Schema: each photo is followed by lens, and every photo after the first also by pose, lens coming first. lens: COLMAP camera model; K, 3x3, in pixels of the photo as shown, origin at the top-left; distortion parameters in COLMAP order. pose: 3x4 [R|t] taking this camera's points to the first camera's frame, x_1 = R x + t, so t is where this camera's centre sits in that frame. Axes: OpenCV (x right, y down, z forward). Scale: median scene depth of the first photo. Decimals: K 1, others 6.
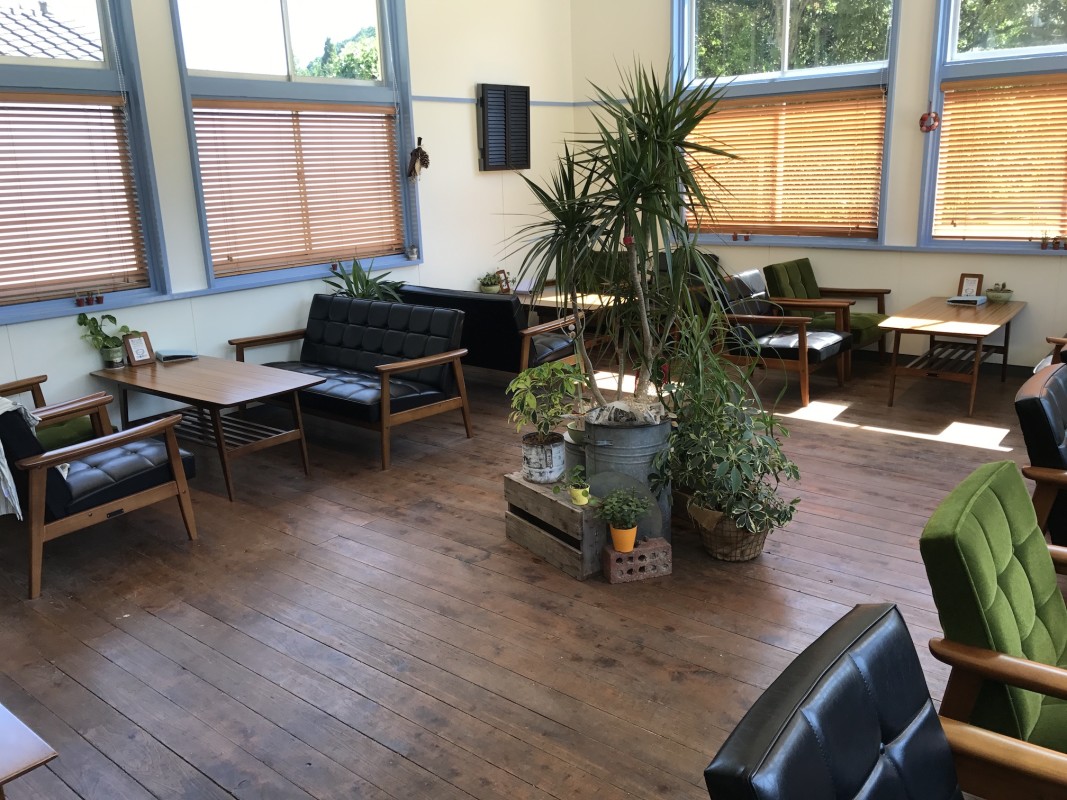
lens RADIAL K [[870.3, 0, 530.6], [0, 870.3, 397.8], [0, 0, 1]] dist [0.016333, -0.016360]
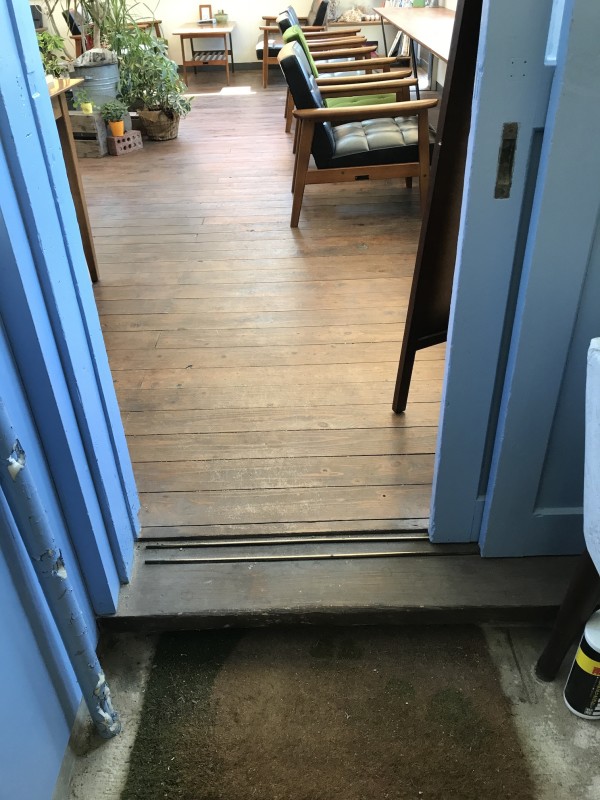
lens RADIAL K [[652.5, 0, 300.6], [0, 652.5, 395.8], [0, 0, 1]] dist [0.016333, -0.016360]
pose [[0.772946, -0.348791, 0.529999, -0.525949], [0.175243, 0.920207, 0.350014, 0.261547], [-0.609790, -0.177663, 0.772394, -0.421457]]
